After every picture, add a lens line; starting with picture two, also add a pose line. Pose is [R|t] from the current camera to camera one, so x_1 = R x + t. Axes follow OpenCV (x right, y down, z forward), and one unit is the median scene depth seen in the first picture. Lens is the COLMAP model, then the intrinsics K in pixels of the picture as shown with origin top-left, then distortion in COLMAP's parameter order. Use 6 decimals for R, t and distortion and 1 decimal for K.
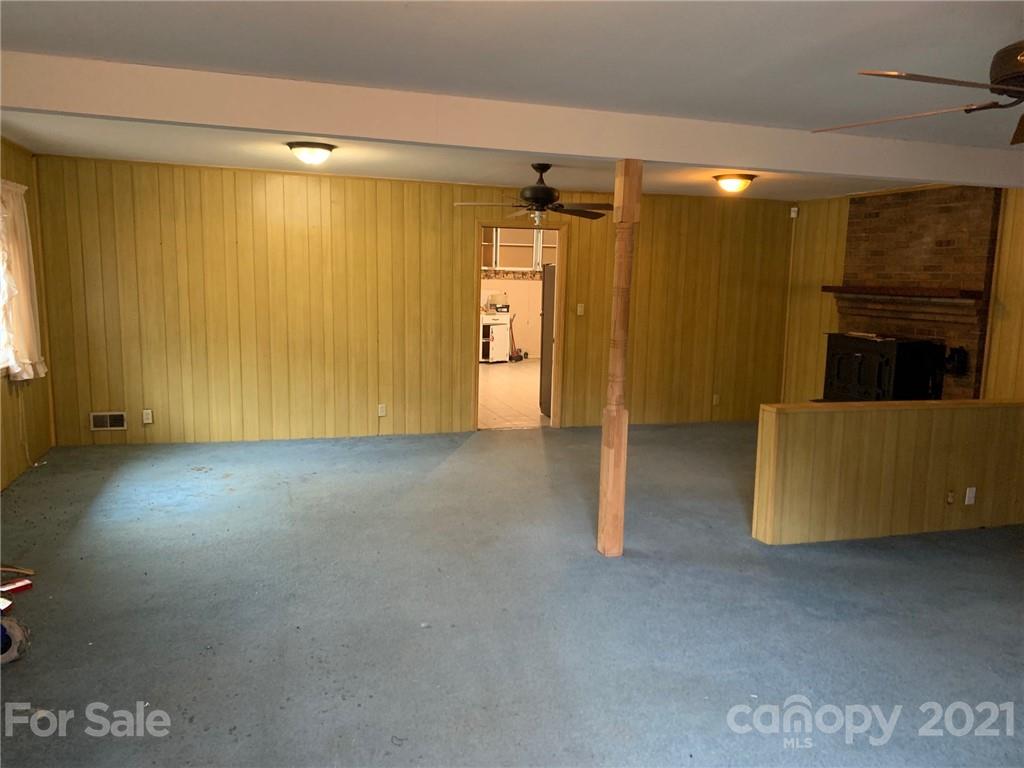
lens RADIAL K [[777.7, 0, 510.5], [0, 777.7, 384.5], [0, 0, 1]] dist [0.024617, -0.002175]
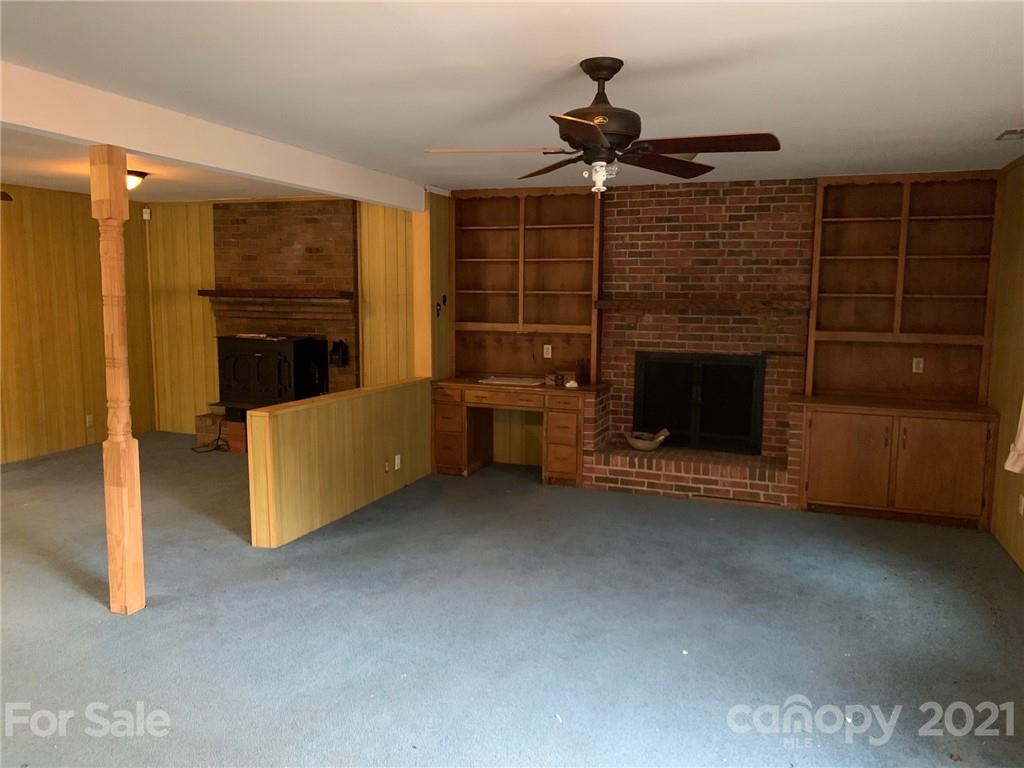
lens RADIAL K [[777.7, 0, 510.3], [0, 777.7, 384.3], [0, 0, 1]] dist [0.024617, -0.002175]
pose [[0.616140, -0.116937, 0.778908, -0.175930], [0.120021, 0.991308, 0.053885, -0.015727], [-0.778439, 0.060285, 0.624819, 0.091474]]
